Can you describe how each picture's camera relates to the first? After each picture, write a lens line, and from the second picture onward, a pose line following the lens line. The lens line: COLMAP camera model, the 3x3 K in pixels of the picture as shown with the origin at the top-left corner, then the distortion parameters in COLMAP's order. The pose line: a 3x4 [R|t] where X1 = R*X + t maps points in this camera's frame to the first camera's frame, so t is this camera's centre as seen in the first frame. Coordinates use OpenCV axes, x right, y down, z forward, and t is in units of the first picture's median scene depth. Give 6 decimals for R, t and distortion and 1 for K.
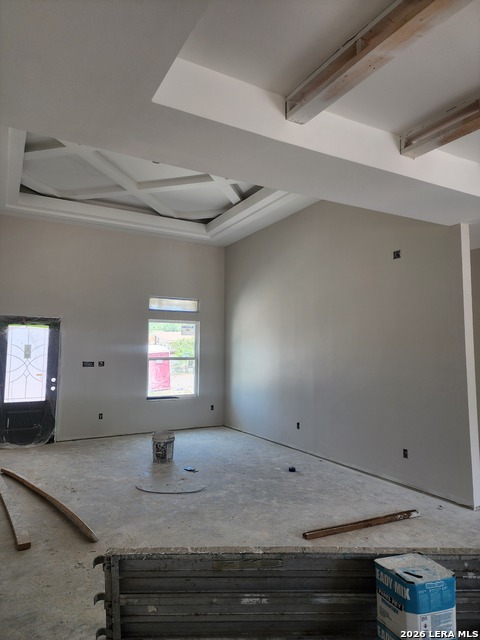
lens RADIAL K [[429.0, 0, 240.0], [0, 429.0, 320.0], [0, 0, 1]] dist [0.084190, -0.078141]
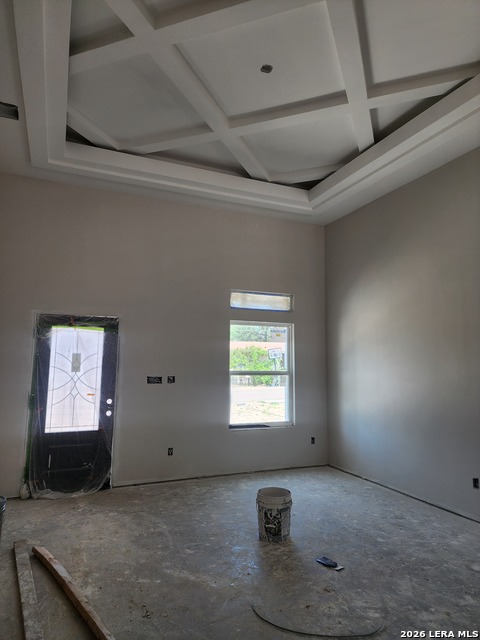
lens RADIAL K [[429.0, 0, 240.0], [0, 429.0, 320.0], [0, 0, 1]] dist [0.084190, -0.078141]
pose [[0.994754, -0.003859, -0.102223, -0.135615], [0.001440, 0.999717, -0.023732, 0.017716], [0.102285, 0.023460, 0.994478, 0.295354]]
